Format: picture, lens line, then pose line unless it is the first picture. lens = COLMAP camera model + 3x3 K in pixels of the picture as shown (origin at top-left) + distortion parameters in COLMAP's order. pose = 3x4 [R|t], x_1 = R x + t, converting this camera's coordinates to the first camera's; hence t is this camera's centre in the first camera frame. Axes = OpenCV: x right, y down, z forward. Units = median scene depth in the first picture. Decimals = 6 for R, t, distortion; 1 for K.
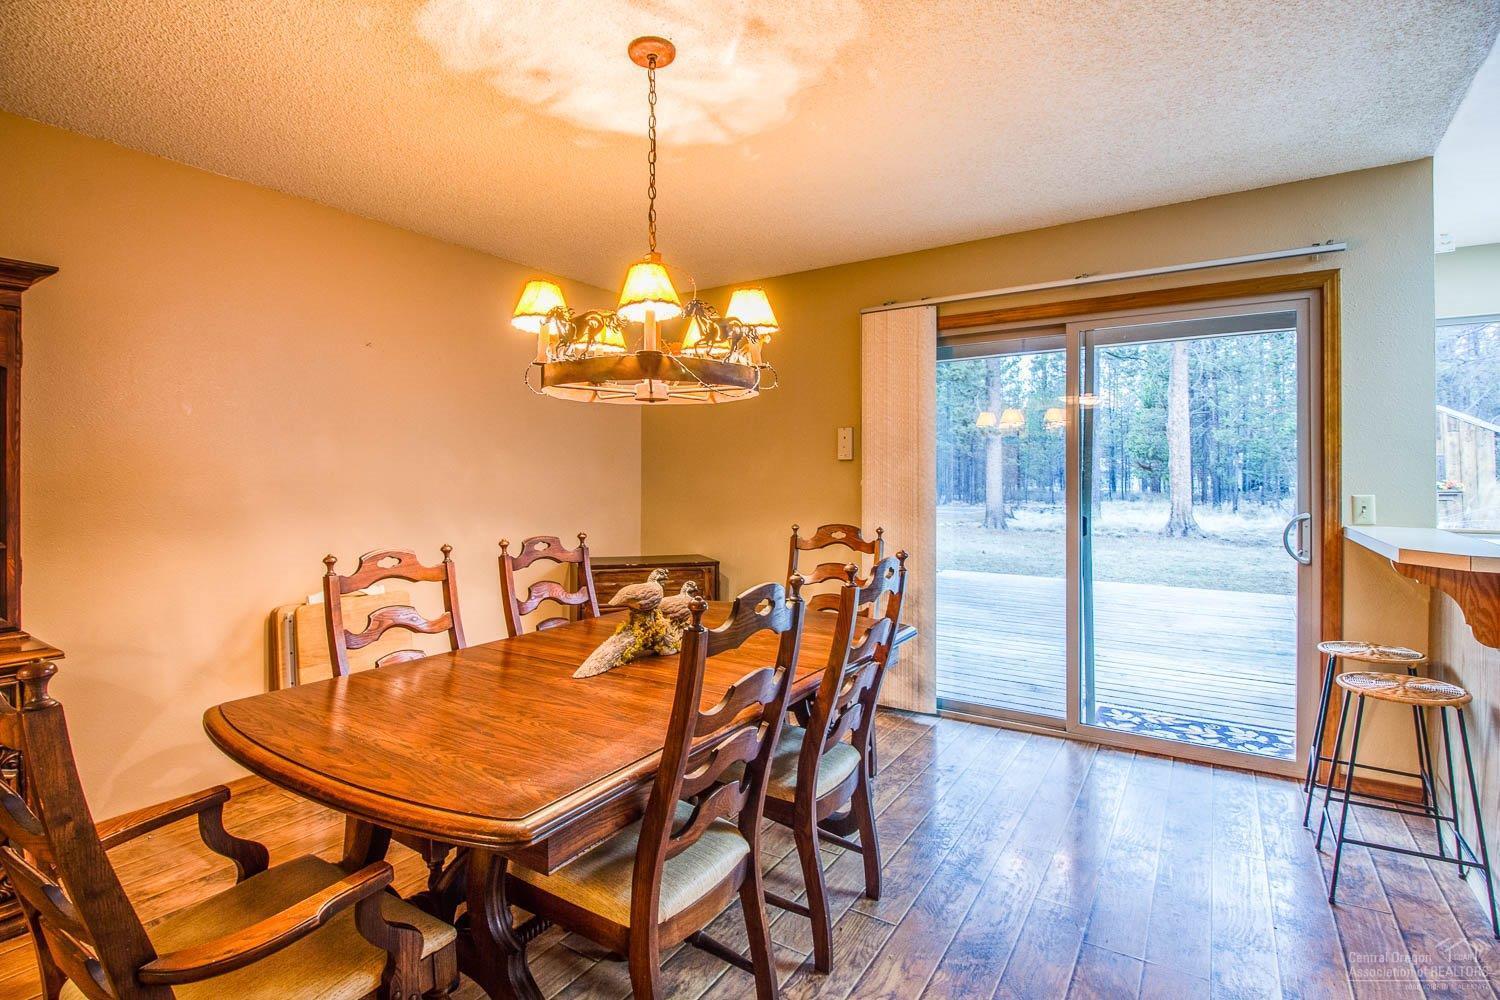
lens RADIAL K [[729.1, 0, 749.3], [0, 729.1, 474.6], [0, 0, 1]] dist [-0.012967, -0.000689]
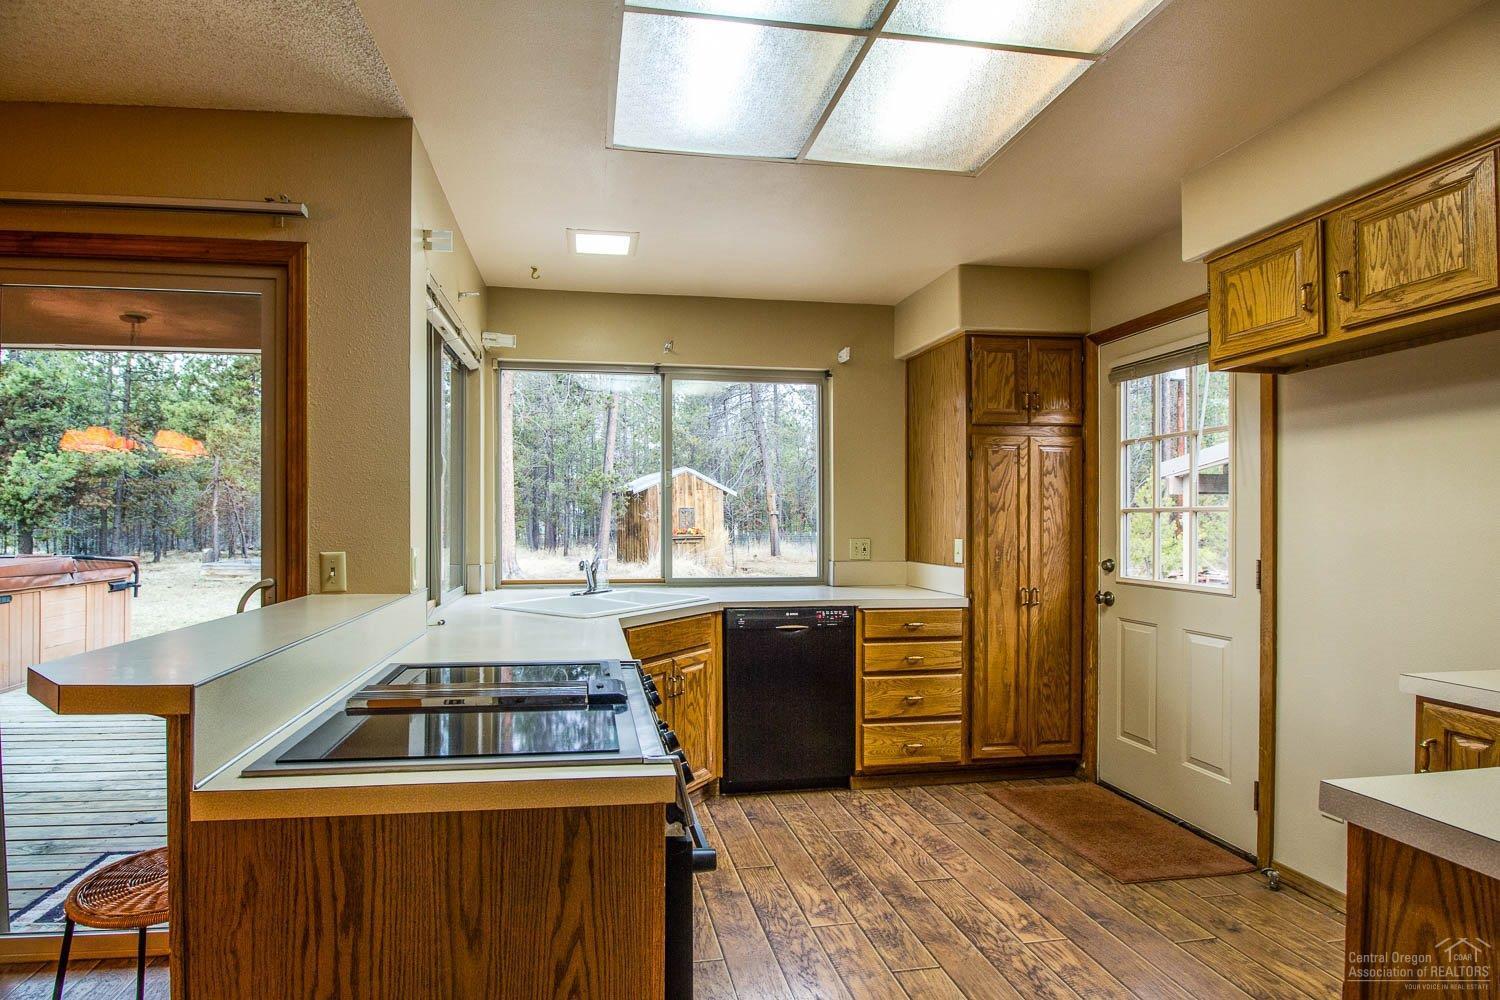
lens RADIAL K [[722.9, 0, 685.5], [0, 722.9, 524.3], [0, 0, 1]] dist [0.001614, -0.013142]
pose [[0.755844, 0.001775, 0.654749, 0.520409], [-0.004458, 0.999987, 0.002435, -0.003581], [-0.654737, -0.004759, 0.755842, 0.162434]]
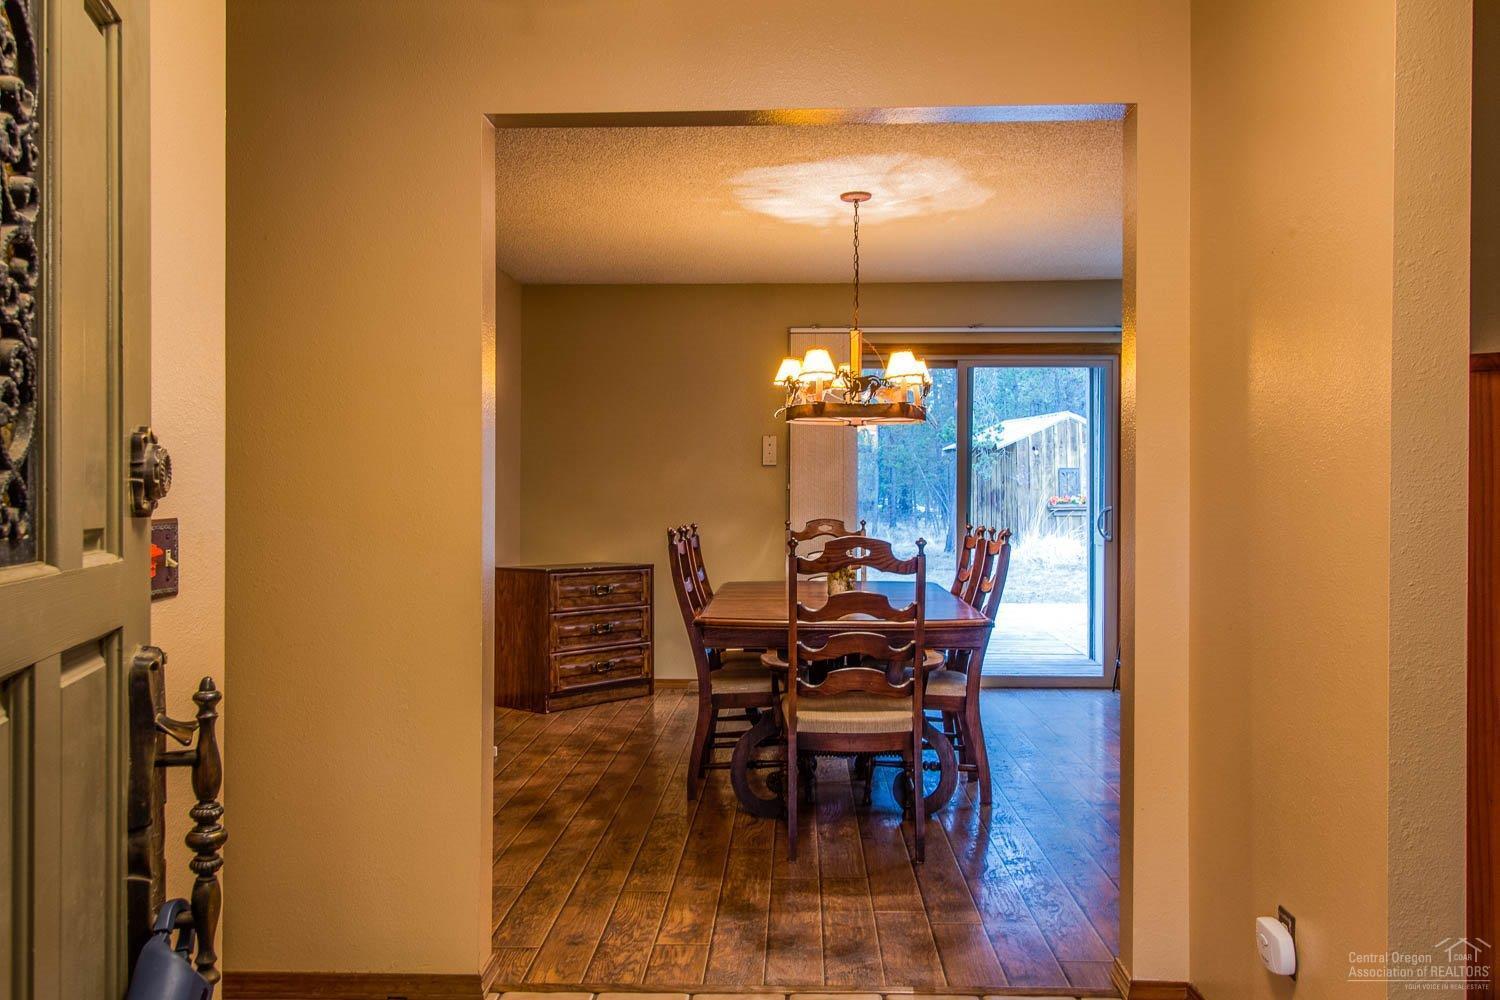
lens RADIAL K [[1203.8, 0, 784.7], [0, 1203.8, 499.1], [0, 0, 1]] dist [-0.001702, -0.000632]
pose [[0.848218, -0.000930, 0.529646, -0.928581], [-0.003402, 0.999968, 0.007204, 0.019438], [-0.529636, -0.007913, 0.848188, -0.618266]]
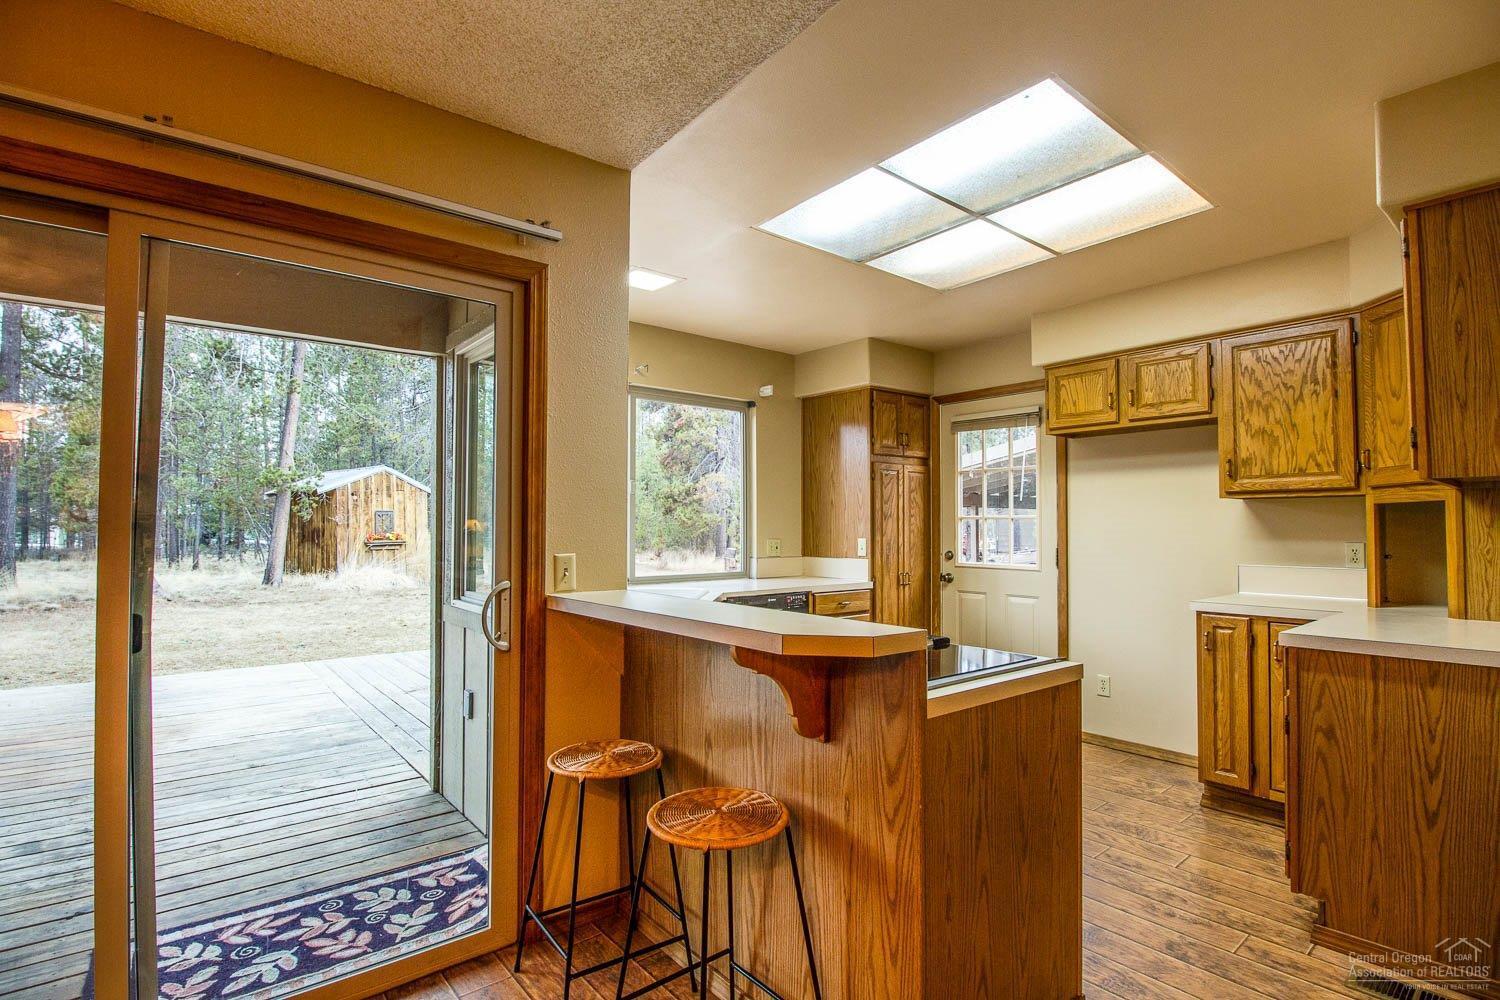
lens RADIAL K [[721.1, 0, 752.0], [0, 721.1, 509.4], [0, 0, 1]] dist [0.004333, -0.014614]
pose [[0.300377, 0.025271, 0.953486, 0.122134], [-0.002050, 0.999664, -0.025849, -0.001136], [-0.953818, 0.005809, 0.300328, 0.458991]]
